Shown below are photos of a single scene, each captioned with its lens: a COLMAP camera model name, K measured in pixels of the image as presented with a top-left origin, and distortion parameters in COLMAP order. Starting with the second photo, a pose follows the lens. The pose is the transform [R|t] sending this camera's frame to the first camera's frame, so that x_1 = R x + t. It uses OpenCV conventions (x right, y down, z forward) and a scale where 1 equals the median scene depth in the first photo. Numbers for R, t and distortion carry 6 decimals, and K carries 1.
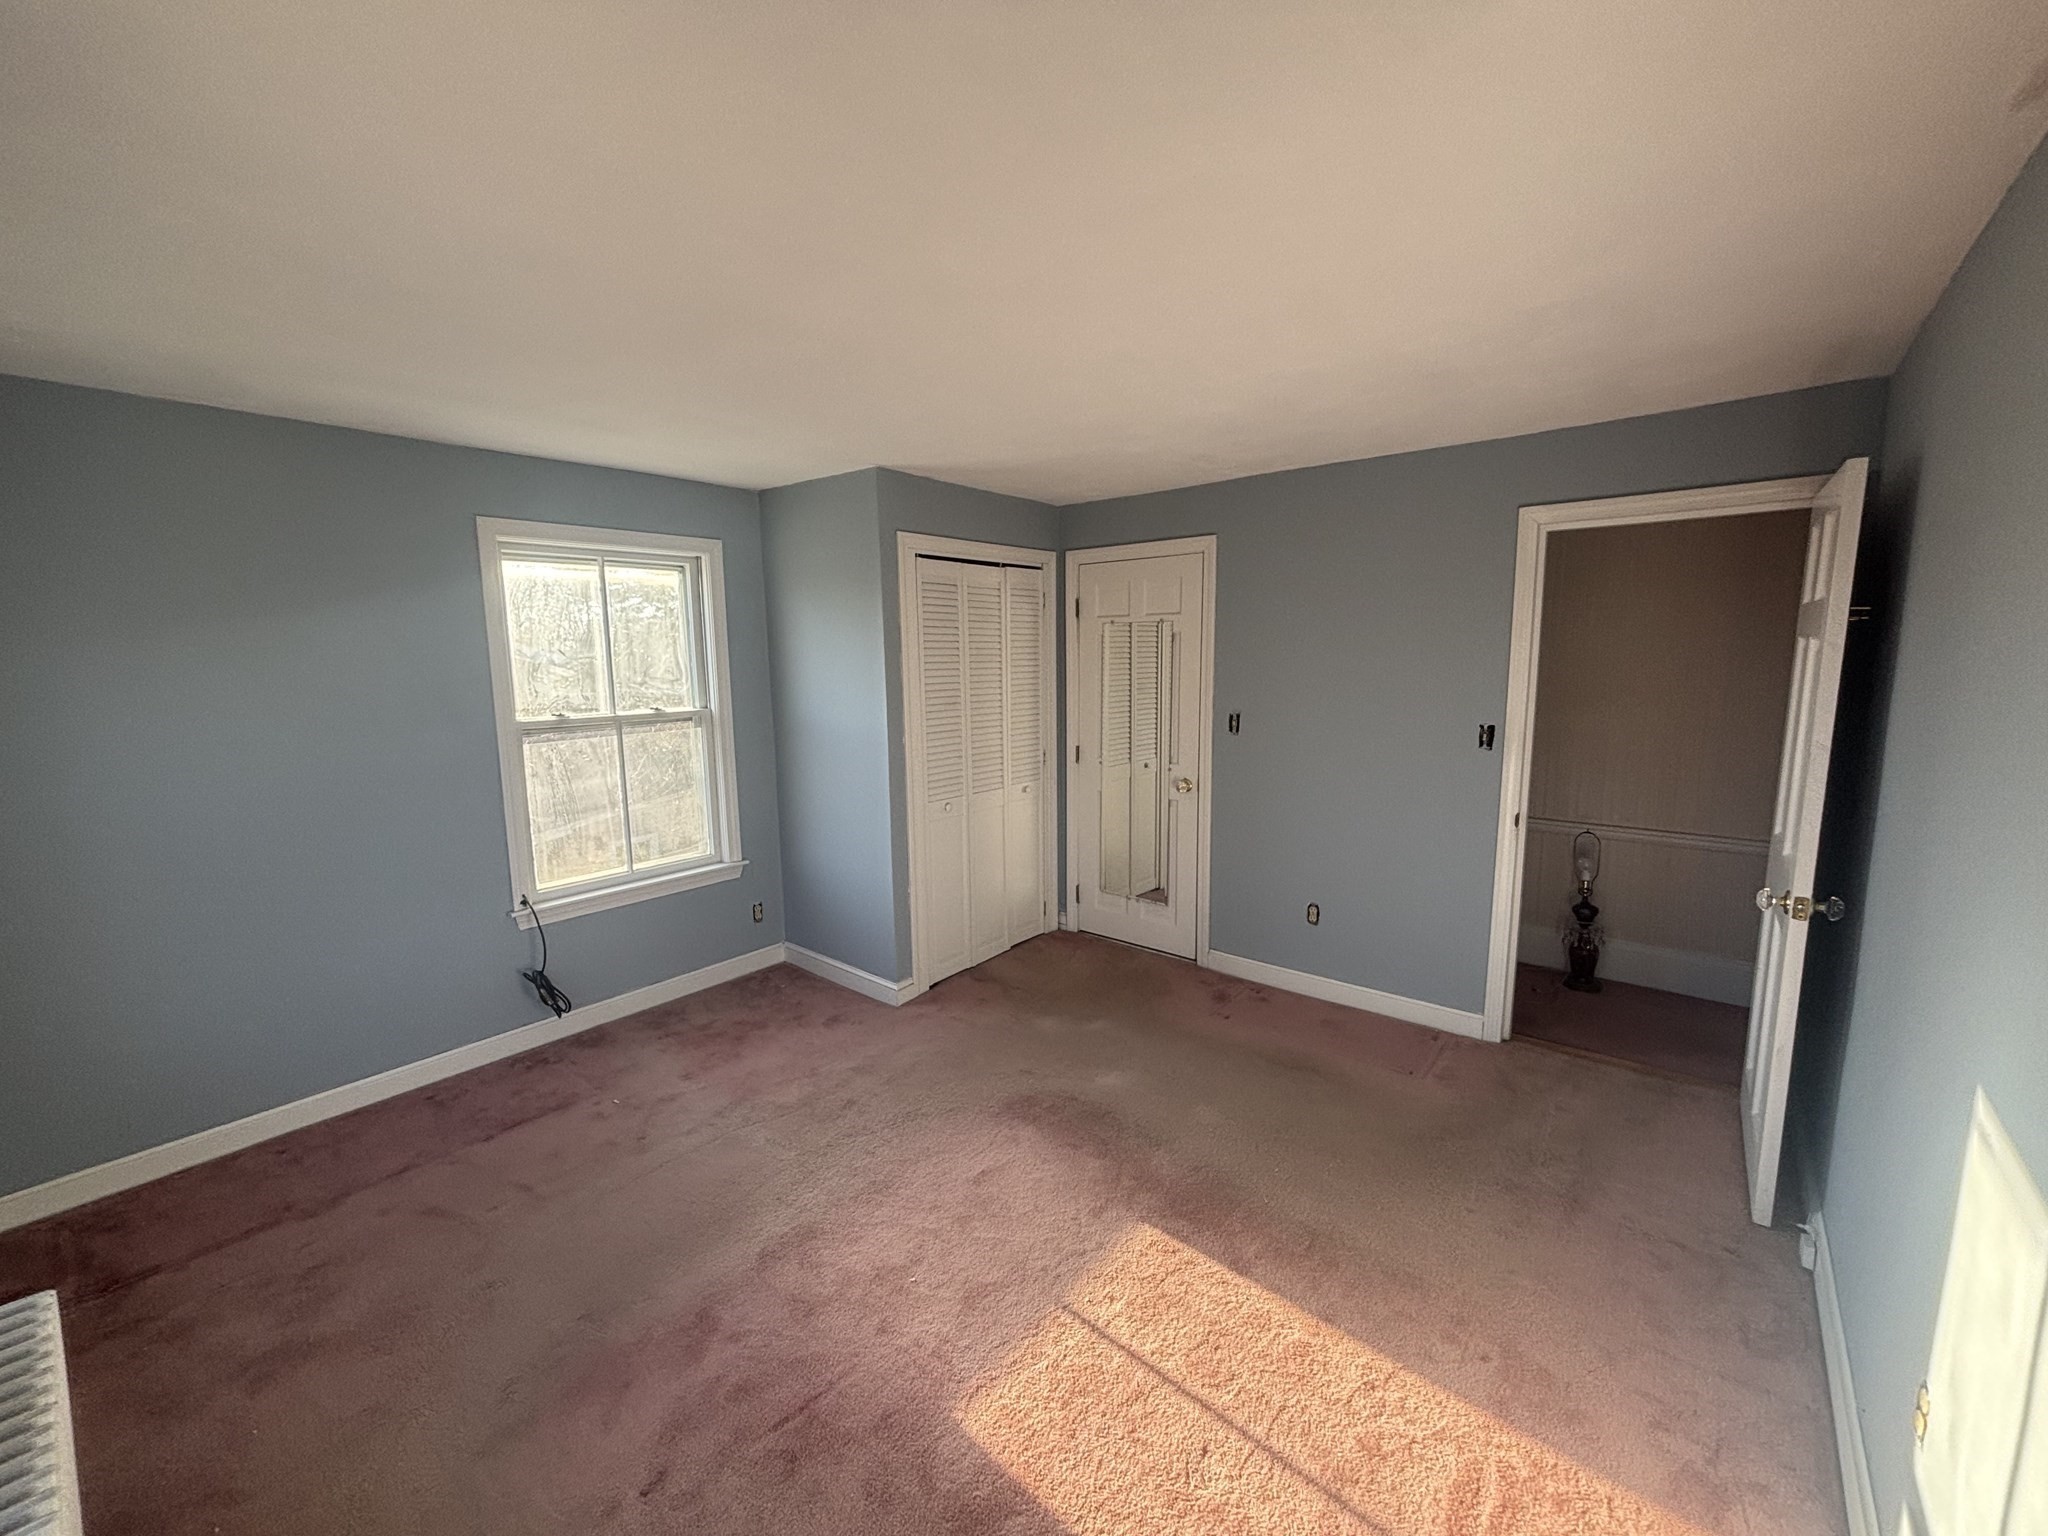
lens RADIAL K [[807.9, 0, 1025.1], [0, 807.9, 767.0], [0, 0, 1]] dist [0.001162, 0.000262]
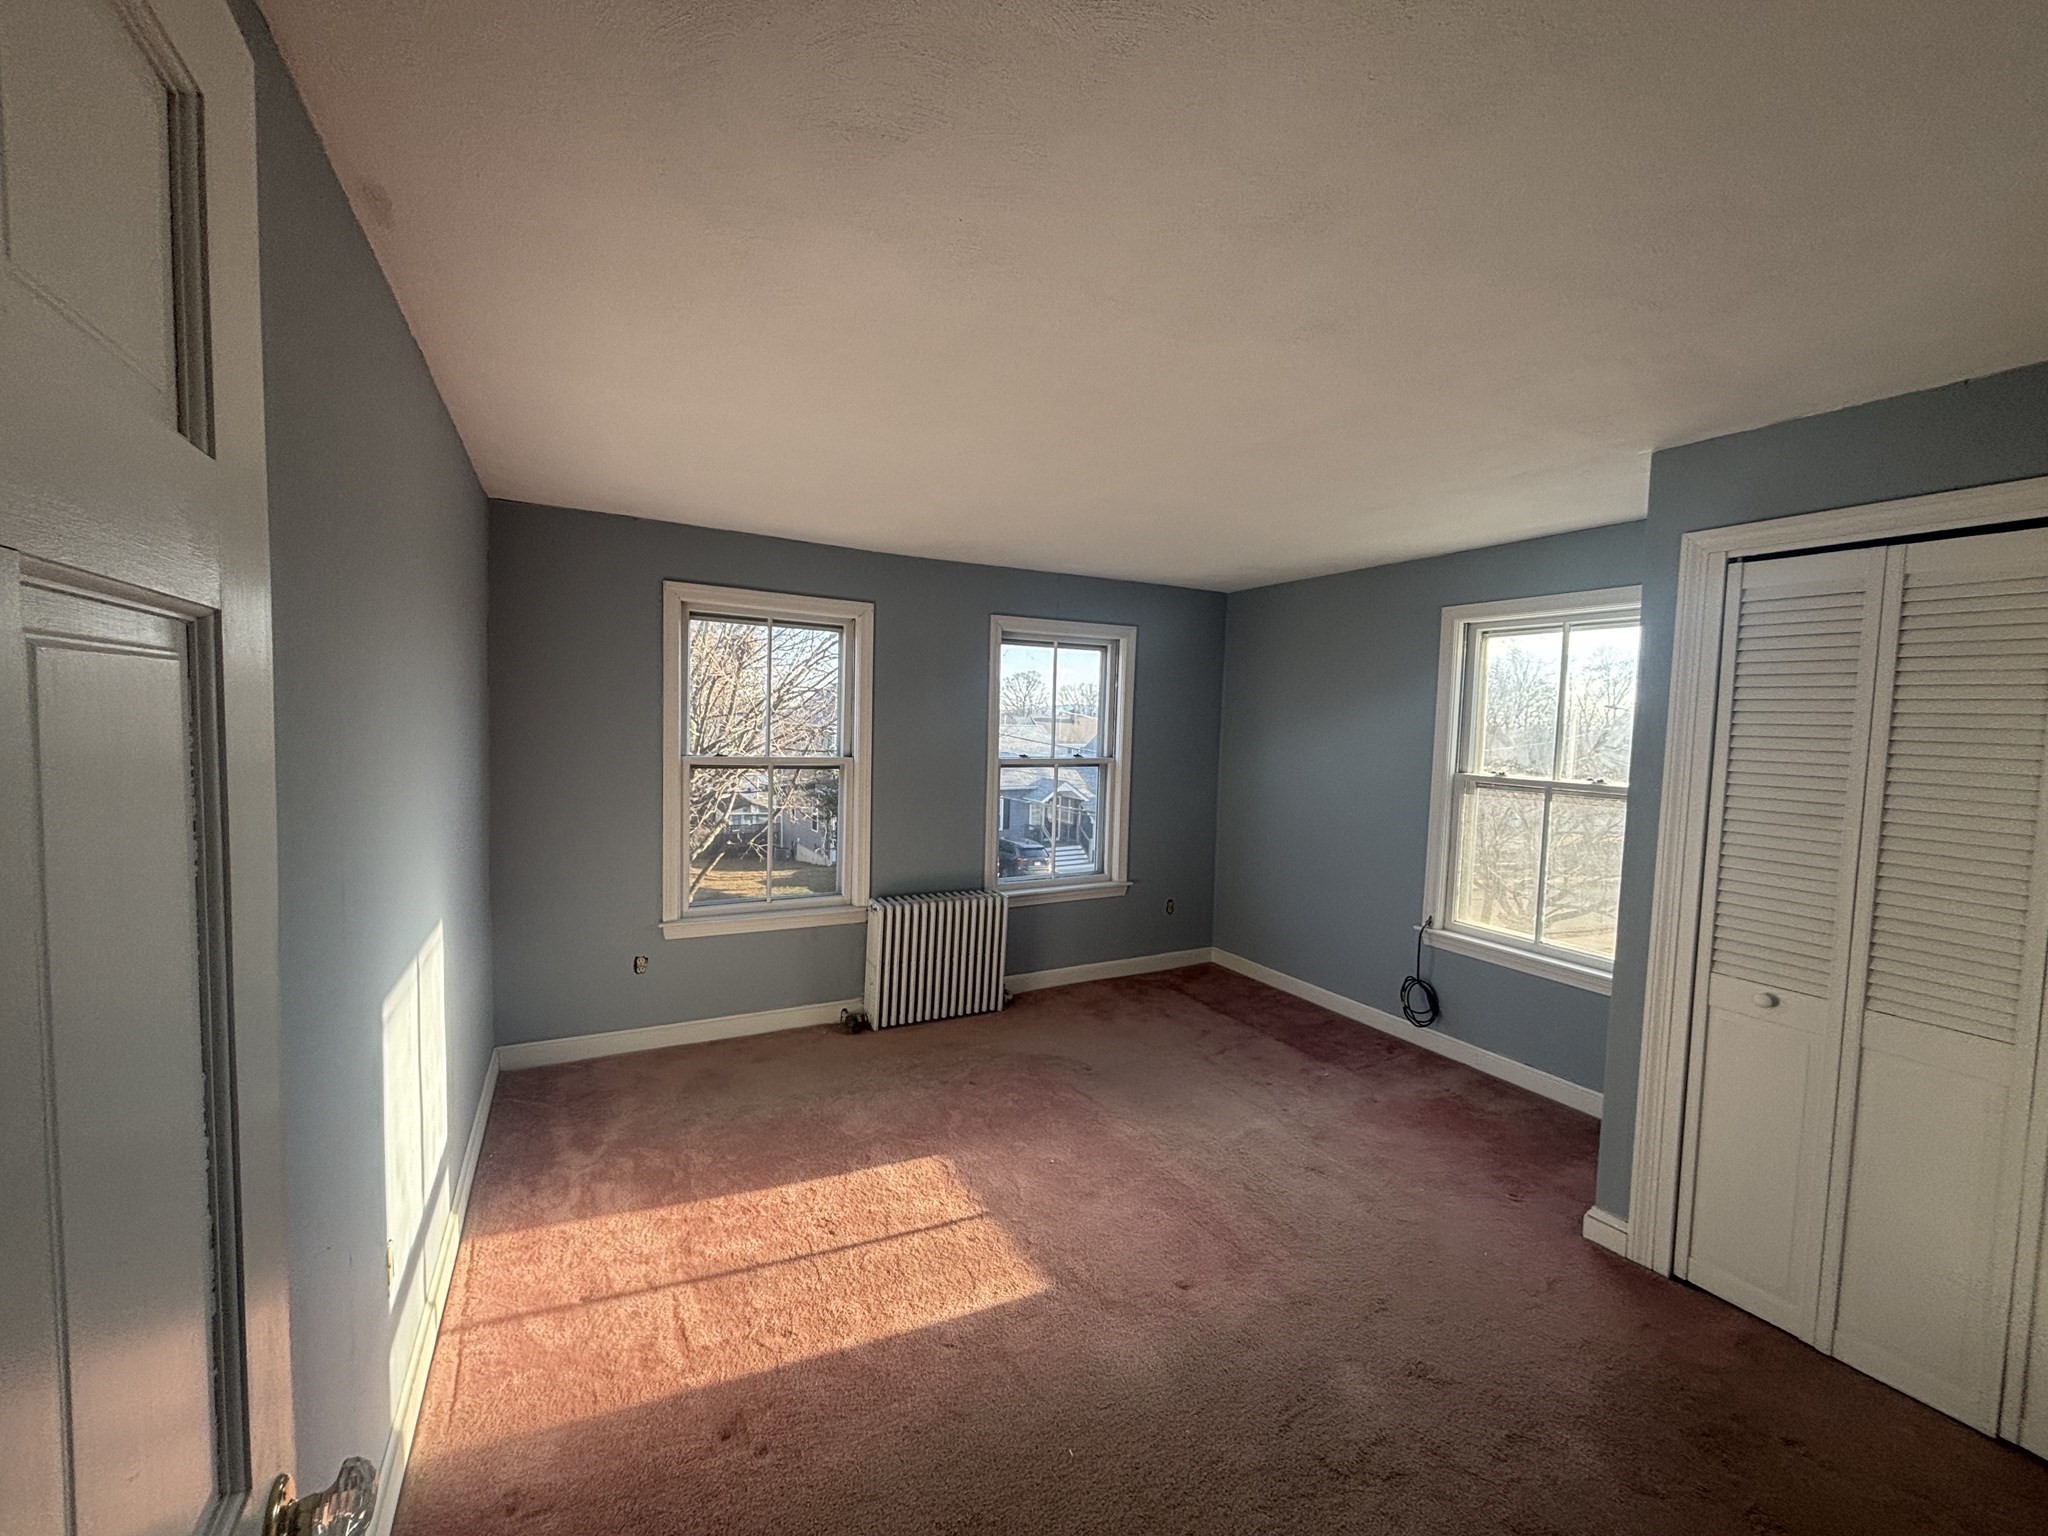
lens RADIAL K [[807.9, 0, 1025.1], [0, 807.9, 767.0], [0, 0, 1]] dist [0.001162, 0.000262]
pose [[-0.355010, 0.057991, -0.933062, 0.687499], [-0.165345, 0.978445, 0.123722, -0.104783], [0.920124, 0.198200, -0.337769, 0.803786]]
